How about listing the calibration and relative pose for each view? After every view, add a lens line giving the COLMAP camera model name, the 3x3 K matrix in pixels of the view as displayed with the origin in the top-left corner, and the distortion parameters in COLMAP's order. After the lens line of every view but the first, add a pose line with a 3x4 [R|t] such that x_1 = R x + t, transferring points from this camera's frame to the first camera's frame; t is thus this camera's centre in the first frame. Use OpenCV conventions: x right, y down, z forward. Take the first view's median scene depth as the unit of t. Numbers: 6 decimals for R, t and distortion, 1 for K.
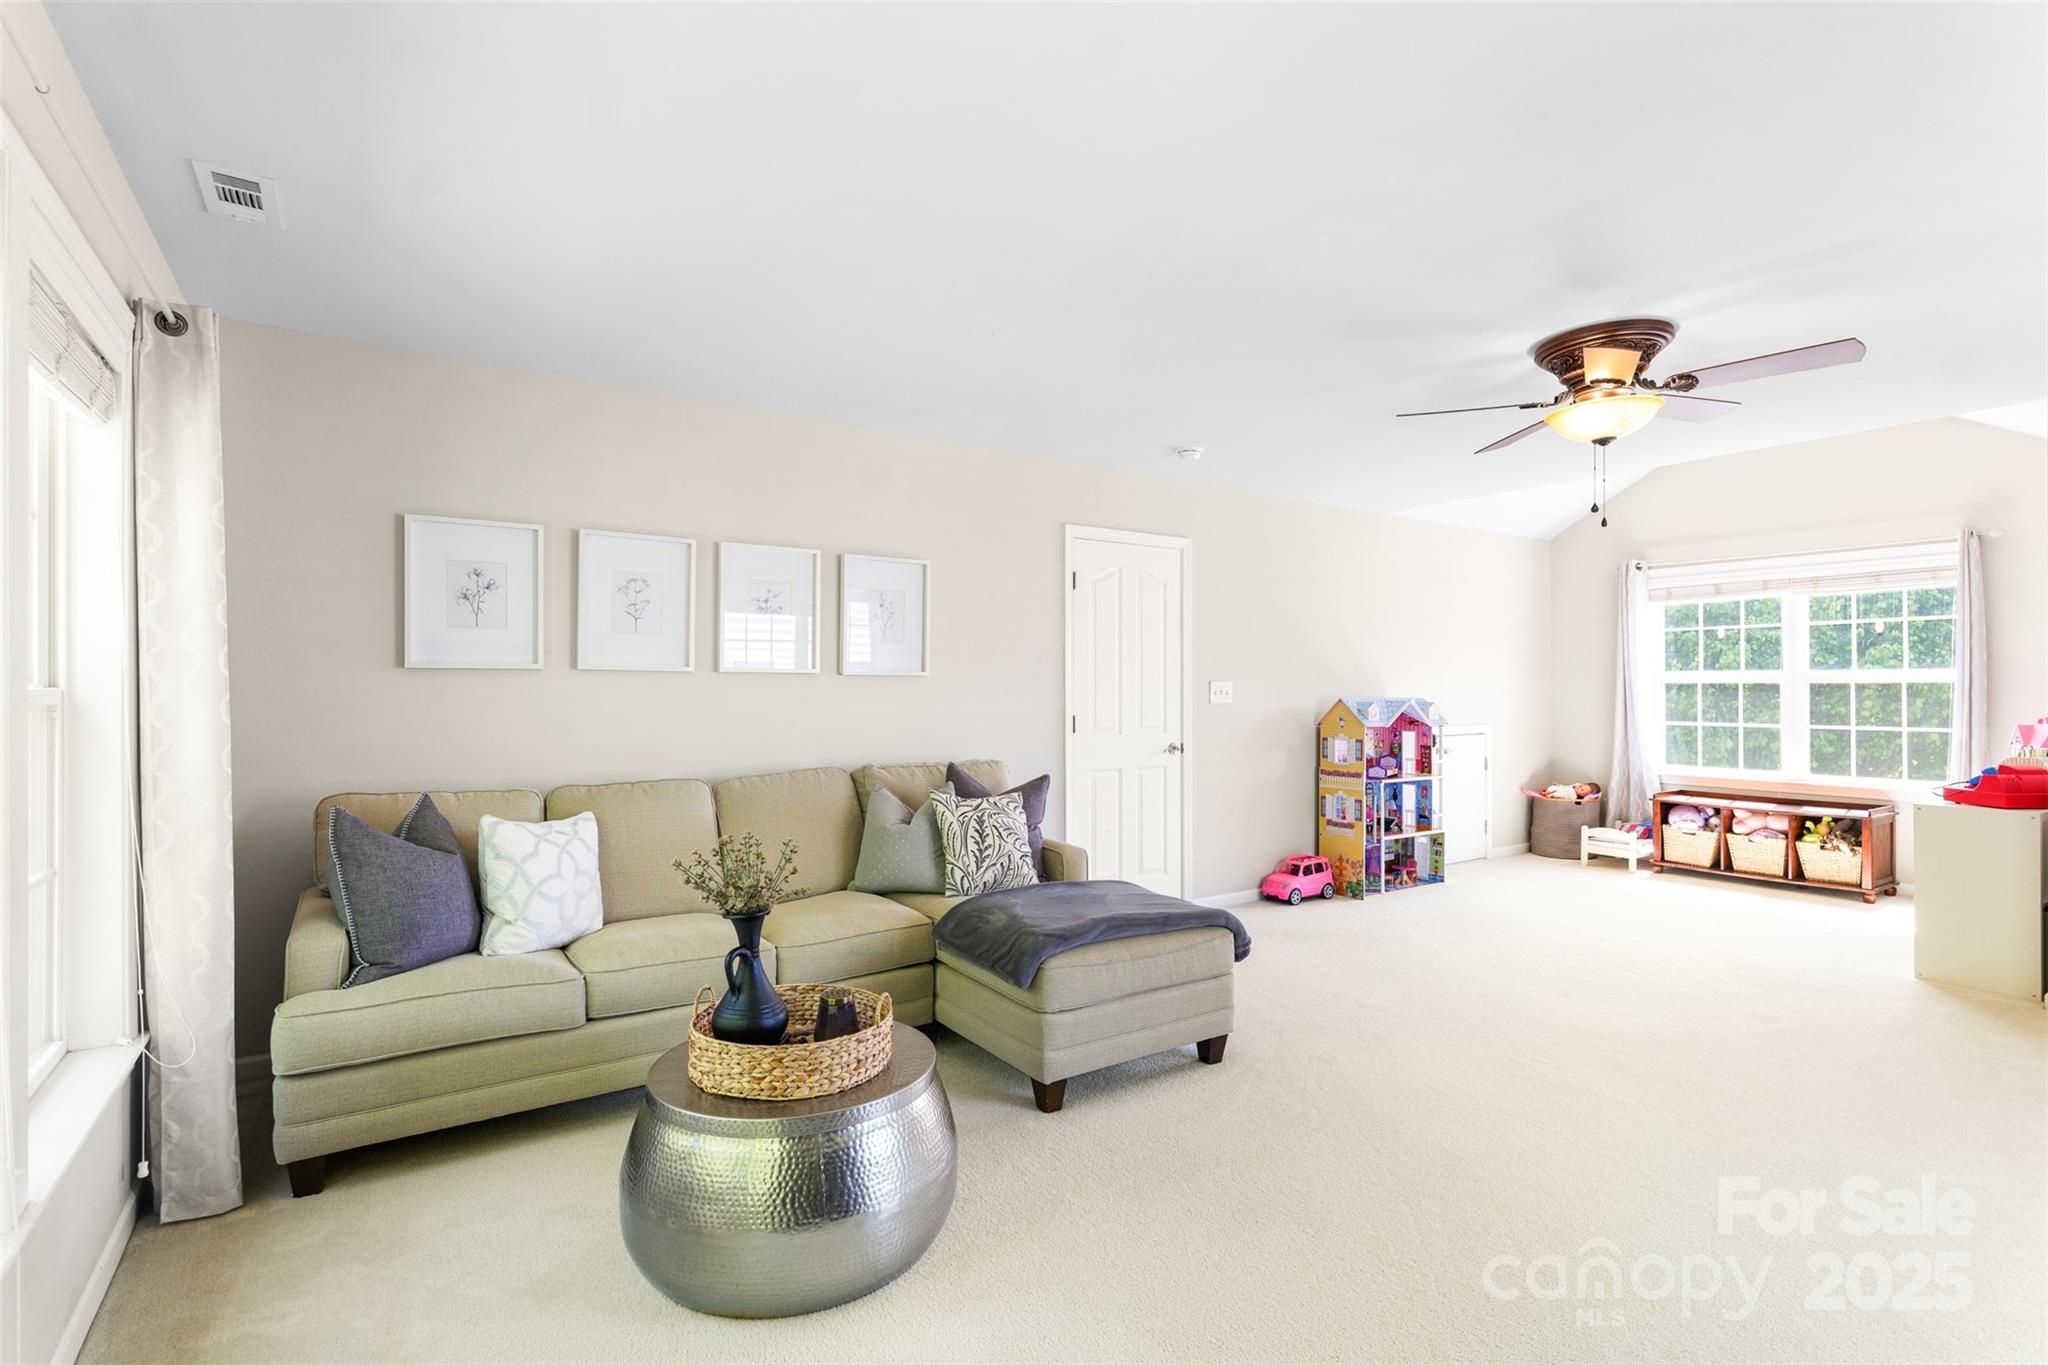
lens RADIAL K [[986.5, 0, 1013.8], [0, 986.5, 681.8], [0, 0, 1]] dist [-0.001003, 0.001837]
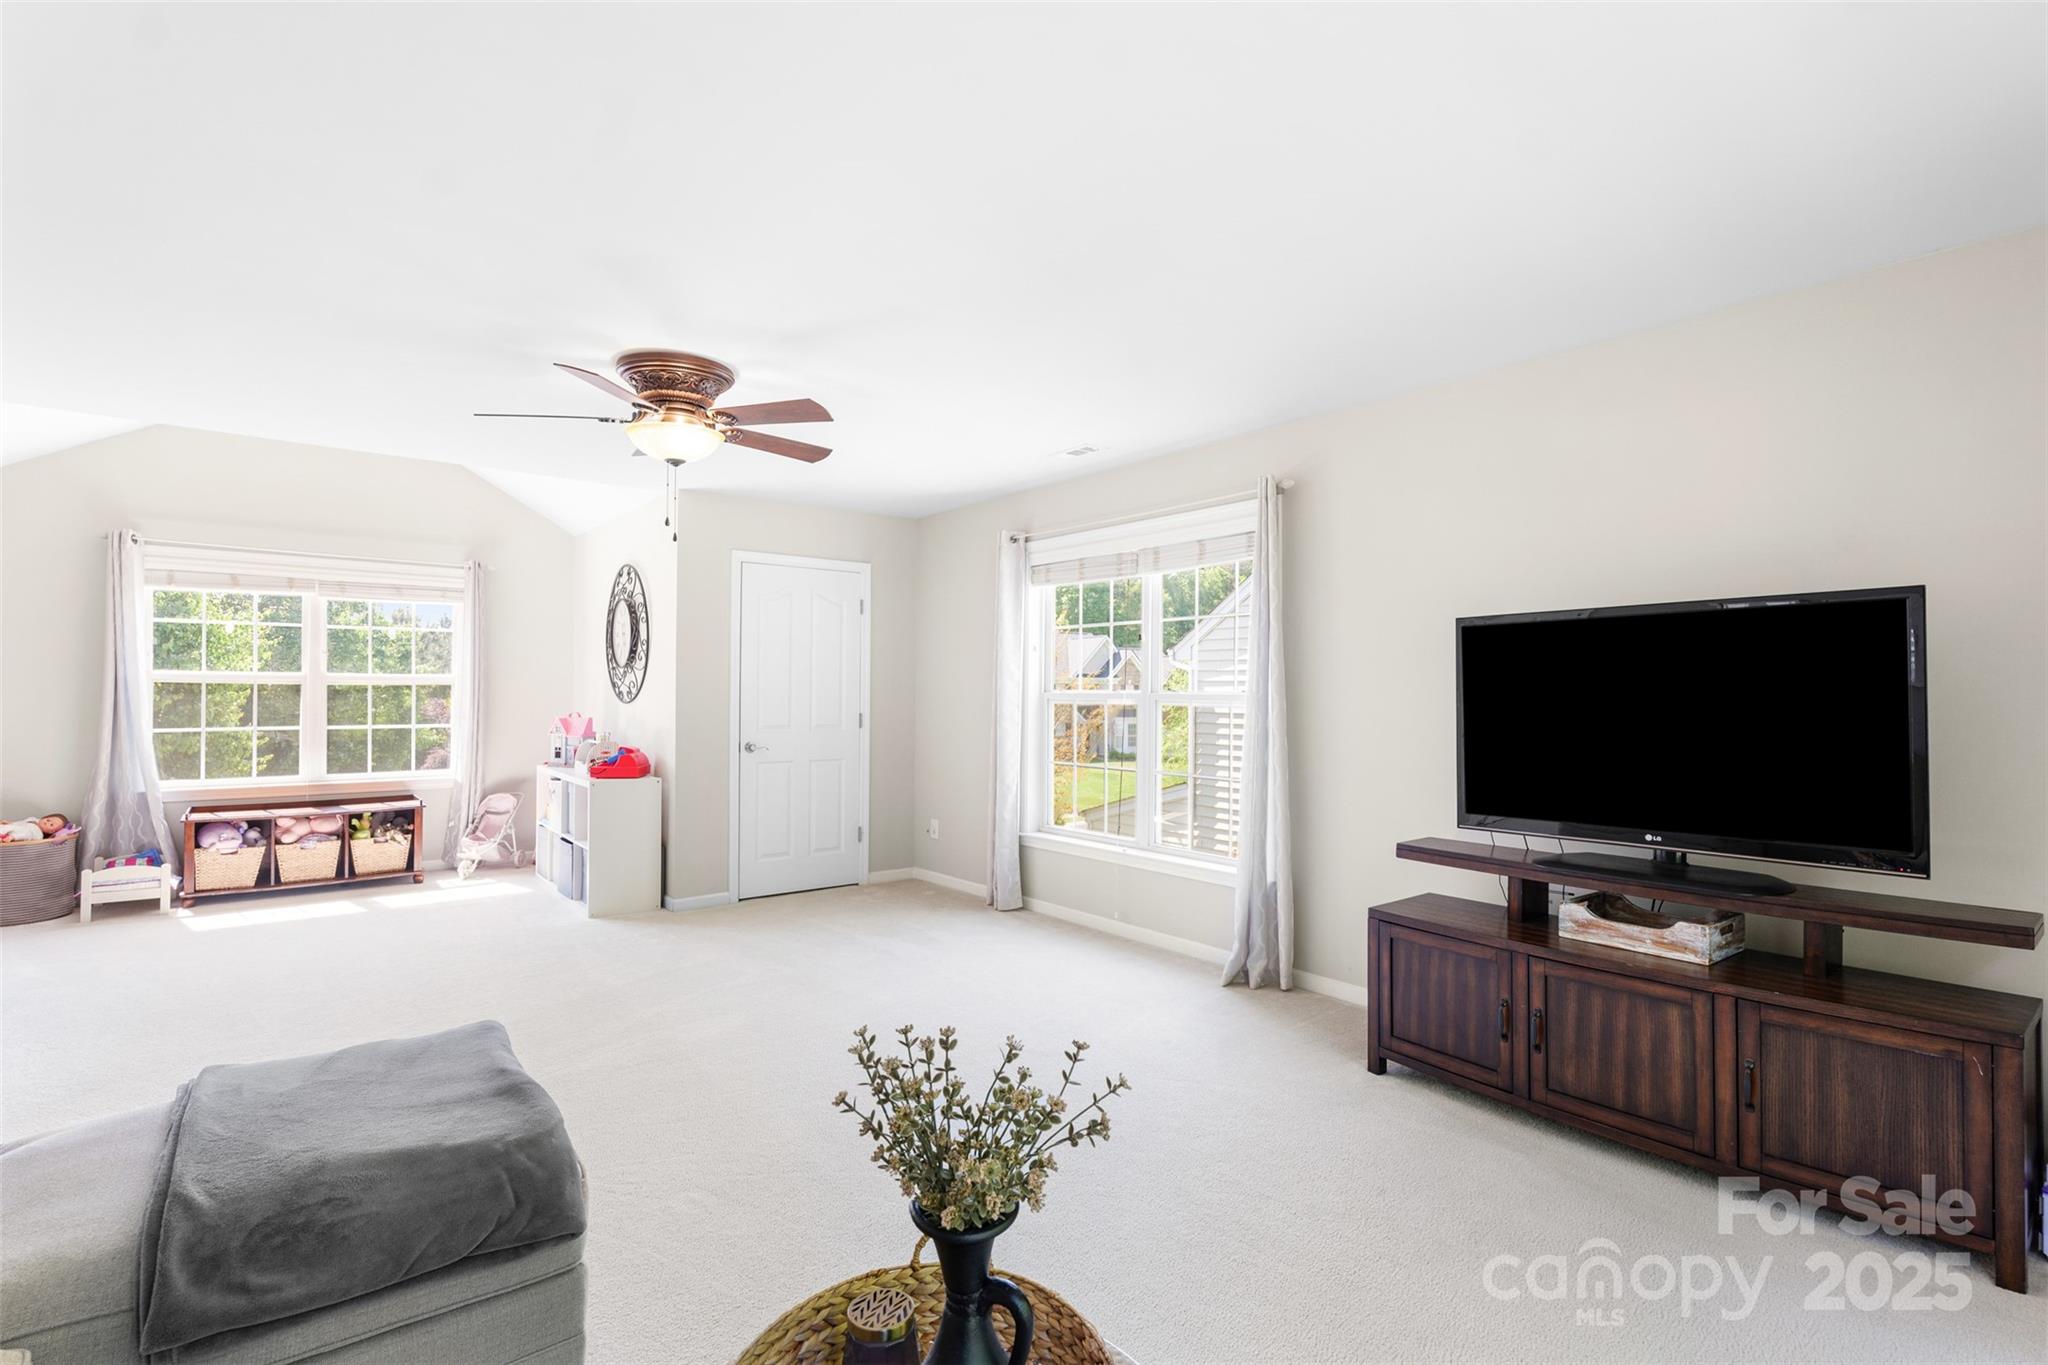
lens RADIAL K [[986.5, 0, 1013.9], [0, 986.5, 689.8], [0, 0, 1]] dist [-0.001003, 0.001837]
pose [[-0.104597, 0.001232, 0.994514, -0.275289], [-0.010089, 0.999946, -0.002300, 0.001895], [-0.994464, -0.010275, -0.104579, 0.402487]]
